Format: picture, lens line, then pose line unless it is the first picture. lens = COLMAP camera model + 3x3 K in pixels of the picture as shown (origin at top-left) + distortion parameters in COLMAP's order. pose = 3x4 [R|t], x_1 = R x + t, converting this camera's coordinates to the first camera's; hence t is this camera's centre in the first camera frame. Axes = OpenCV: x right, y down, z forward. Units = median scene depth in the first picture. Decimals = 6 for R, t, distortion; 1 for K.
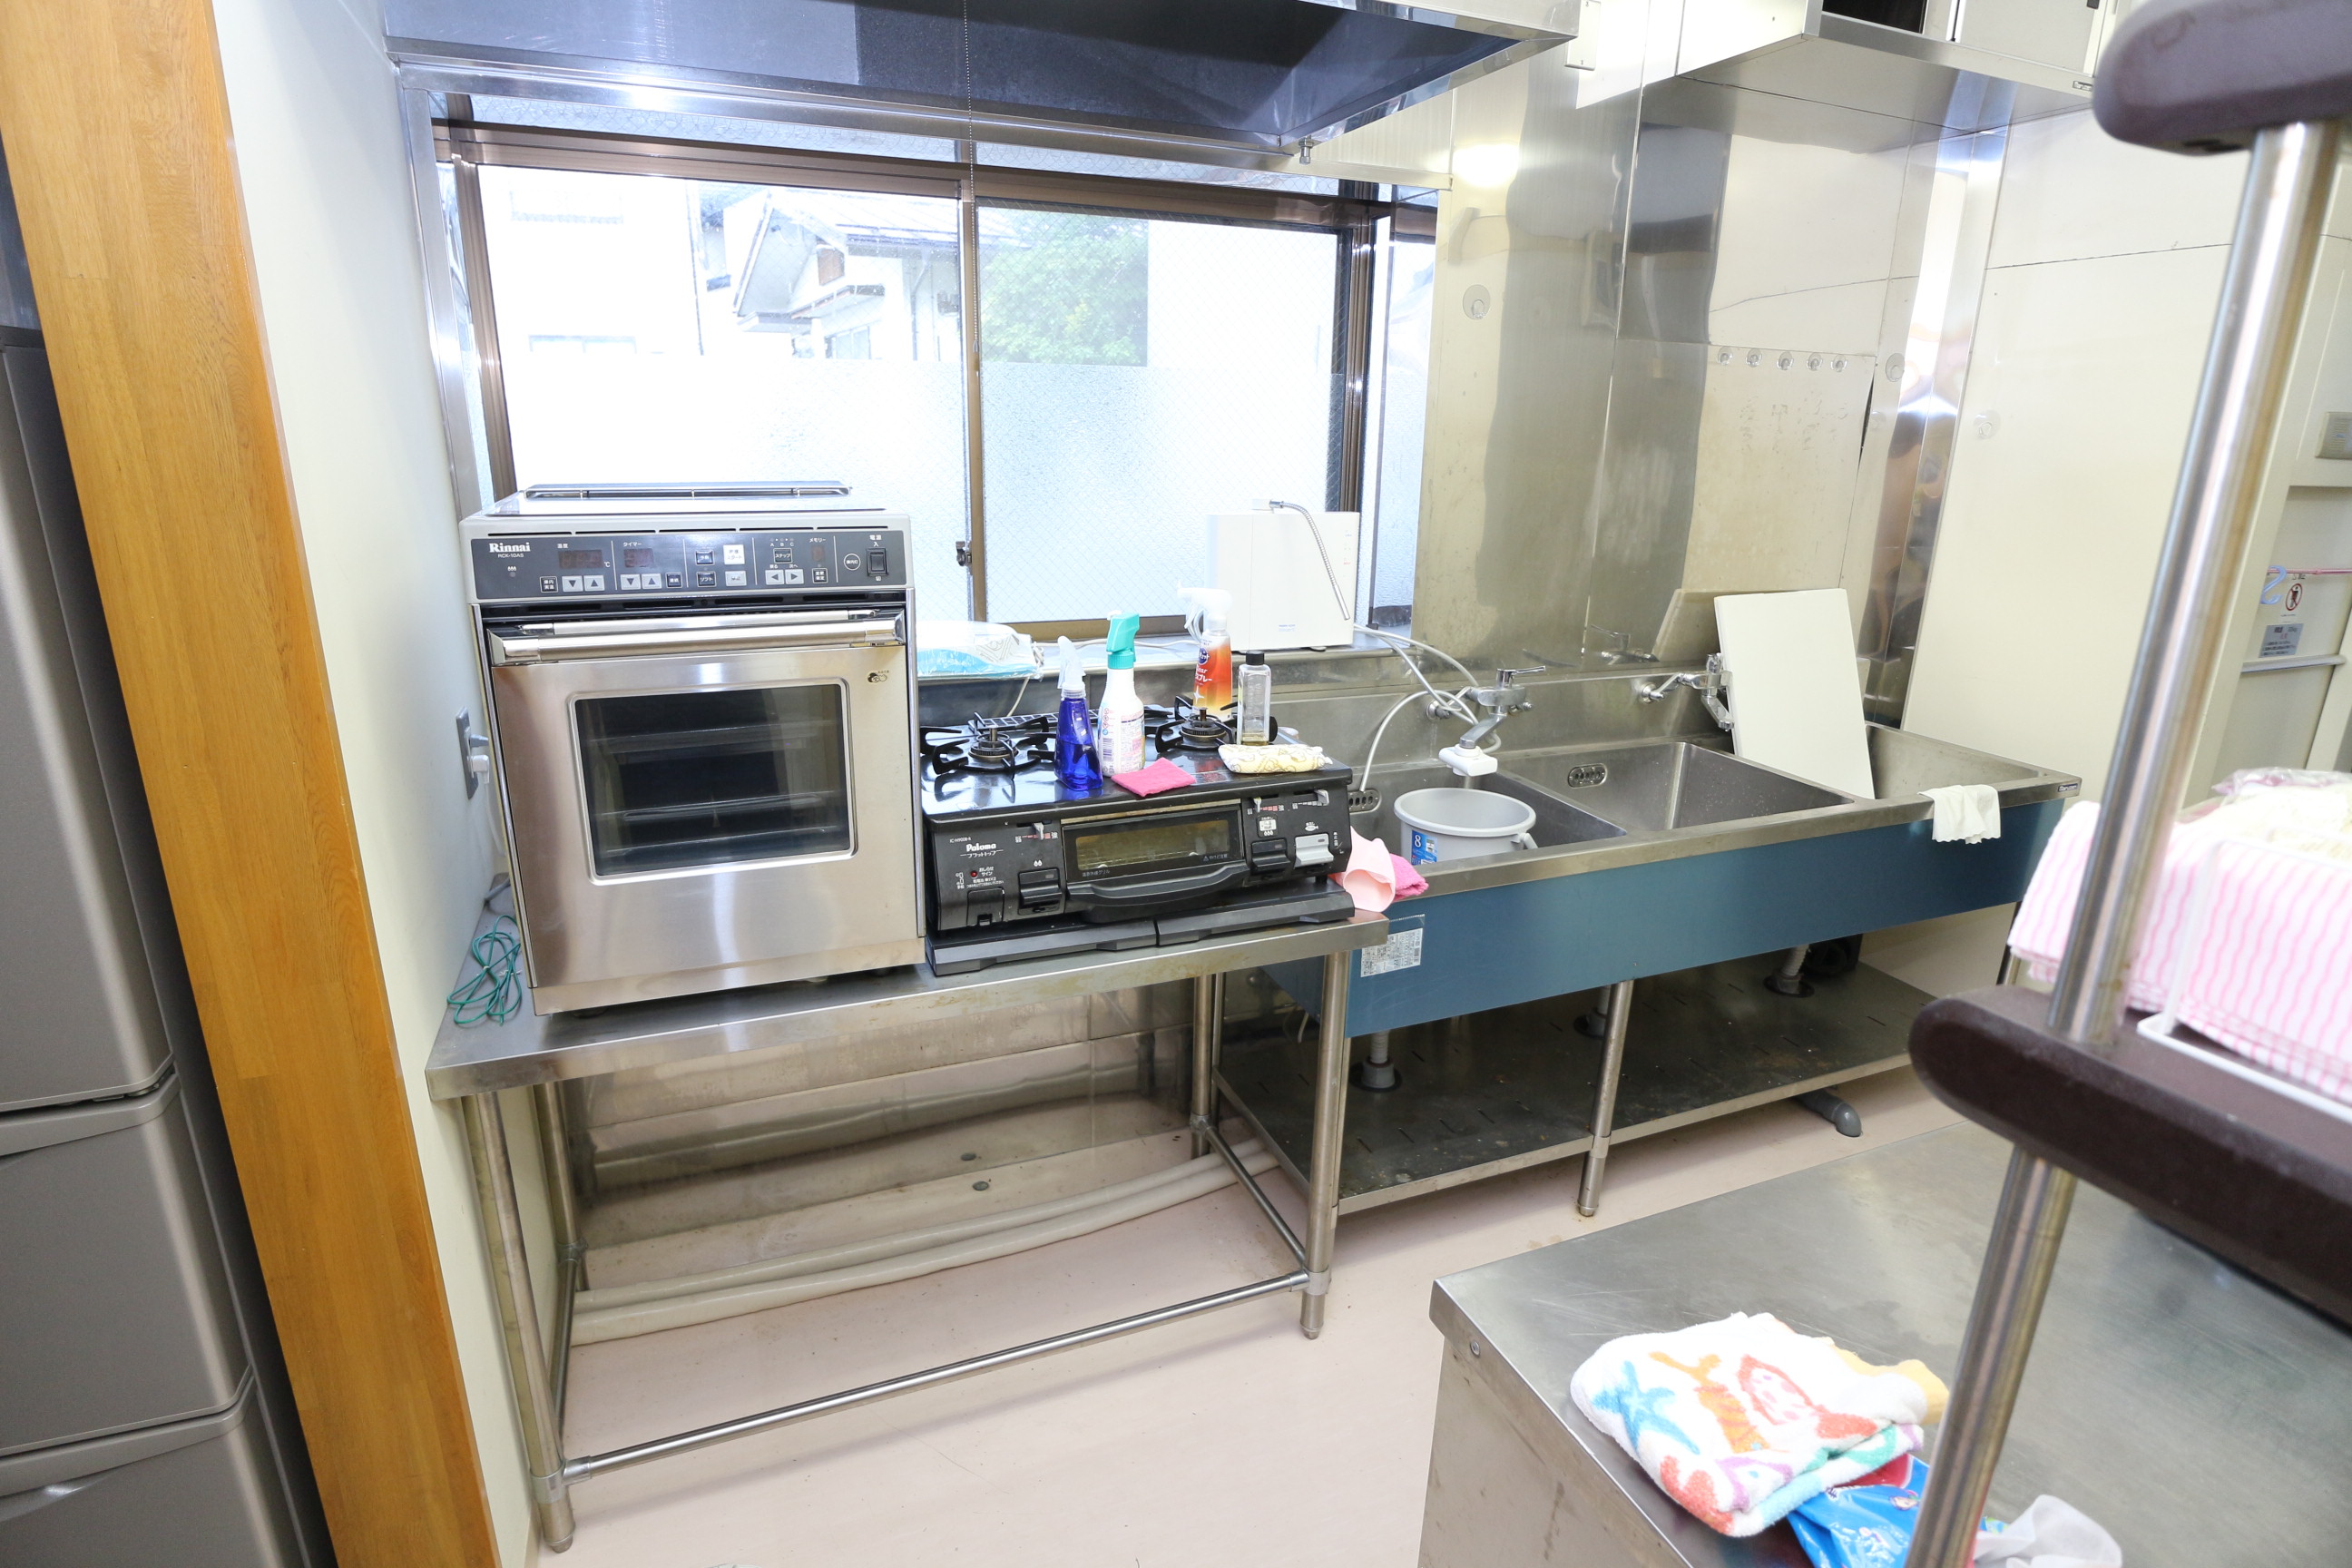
lens RADIAL K [[1178.7, 0, 1177.0], [0, 1178.7, 761.6], [0, 0, 1]] dist [0.000417, 0.000301]
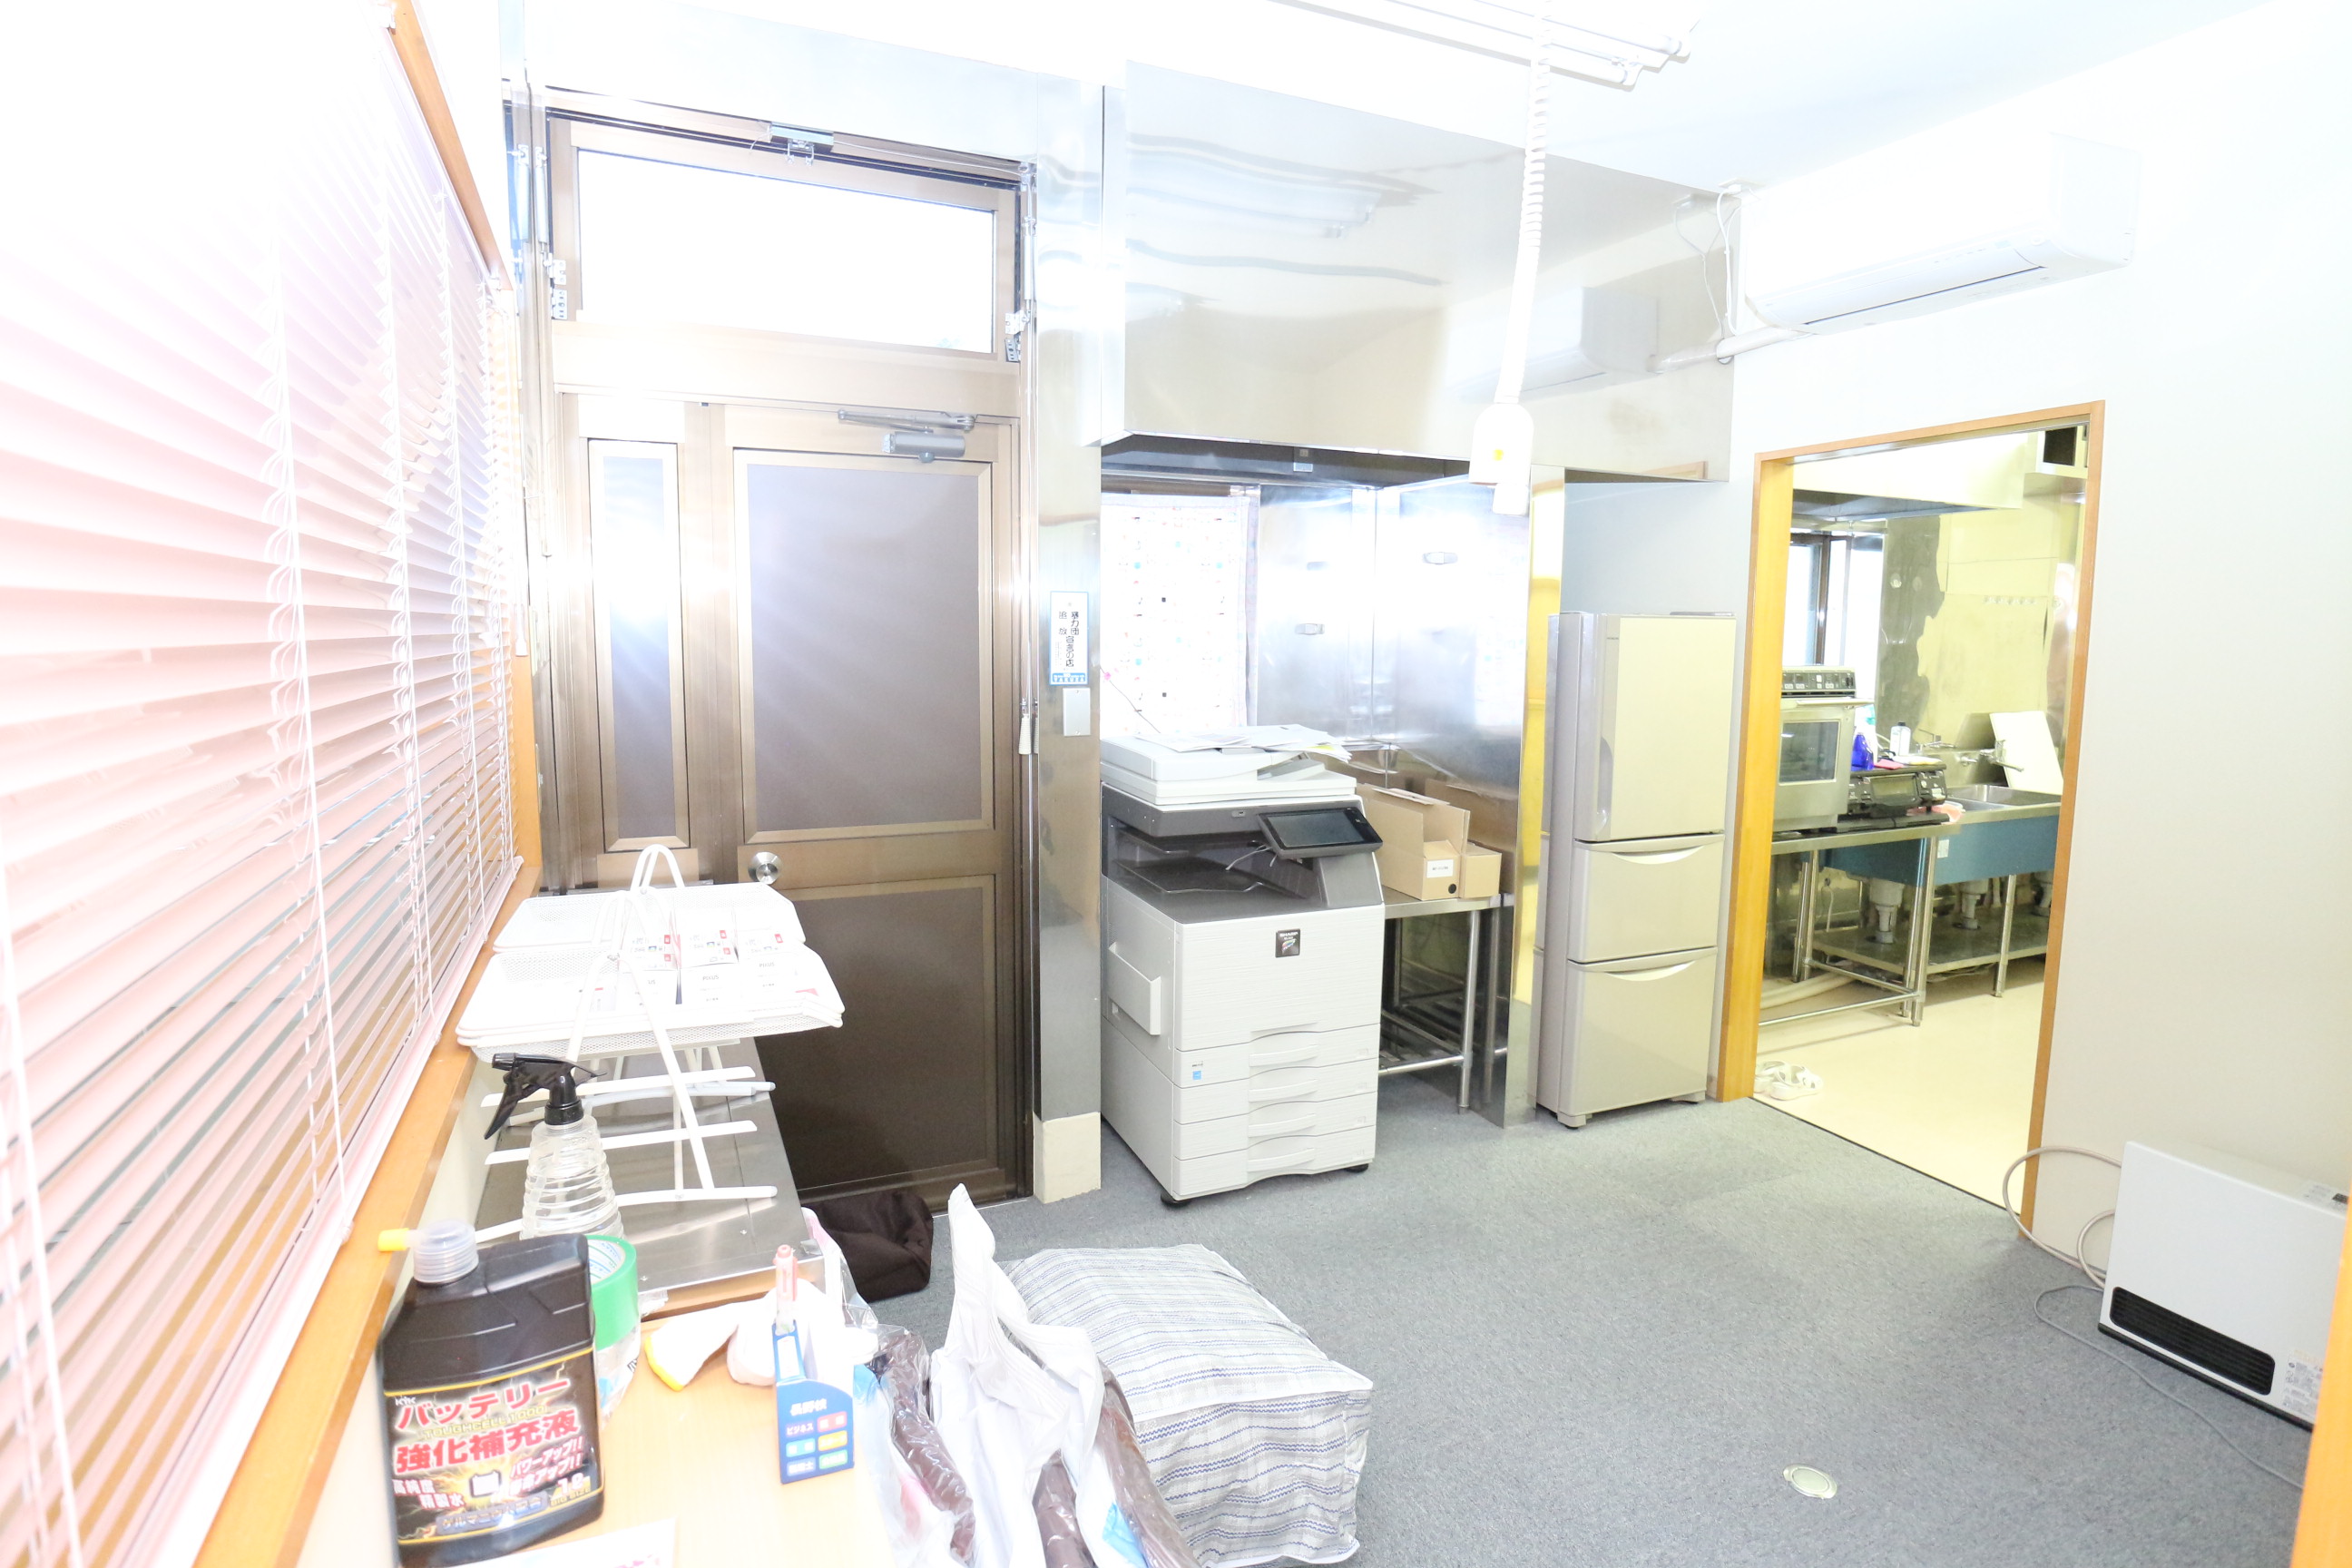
lens RADIAL K [[1178.7, 0, 1177.0], [0, 1178.7, 761.6], [0, 0, 1]] dist [0.000417, 0.000301]
pose [[0.998390, -0.019679, 0.053193, -1.272904], [0.028059, 0.986440, -0.161708, 0.283139], [-0.049290, 0.162940, 0.985404, -1.116394]]
